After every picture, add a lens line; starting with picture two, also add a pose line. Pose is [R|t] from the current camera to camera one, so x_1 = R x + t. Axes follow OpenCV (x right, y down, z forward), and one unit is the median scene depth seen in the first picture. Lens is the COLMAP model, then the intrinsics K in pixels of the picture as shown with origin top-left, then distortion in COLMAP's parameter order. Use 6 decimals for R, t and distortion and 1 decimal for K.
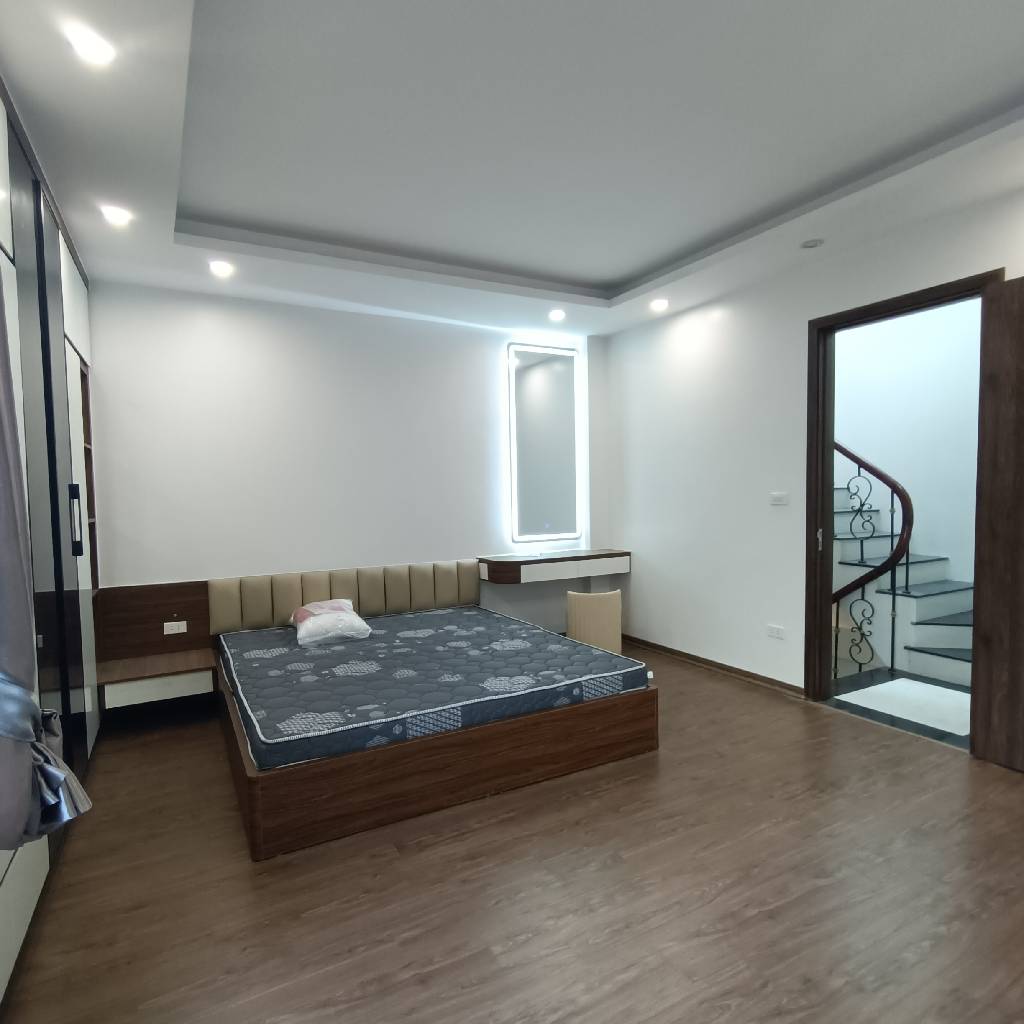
lens RADIAL K [[624.7, 0, 509.1], [0, 624.7, 518.6], [0, 0, 1]] dist [0.004851, 0.001168]
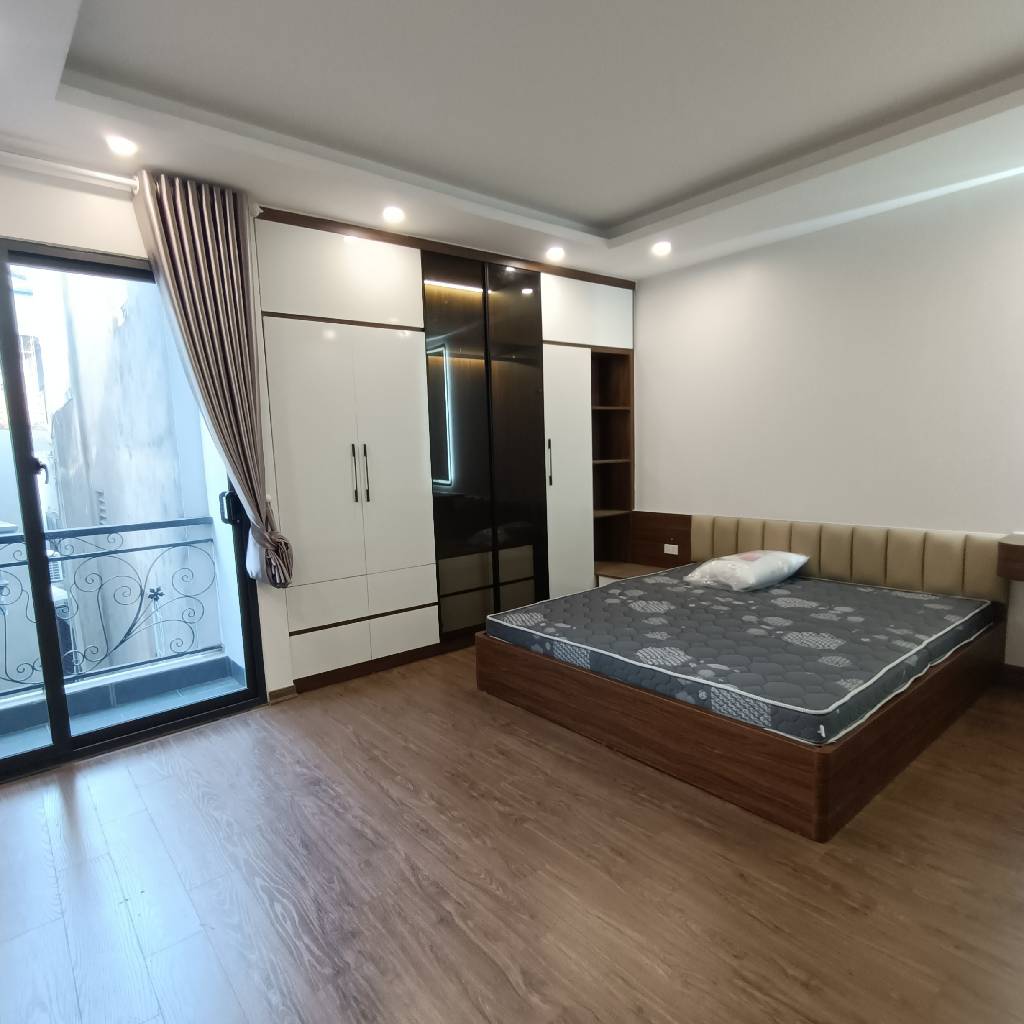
lens RADIAL K [[624.7, 0, 507.2], [0, 624.7, 514.5], [0, 0, 1]] dist [0.004851, 0.001168]
pose [[0.190301, 0.115608, -0.974895, 0.801860], [-0.008887, 0.993204, 0.116044, -0.047216], [0.981686, -0.013419, 0.190035, 0.581194]]
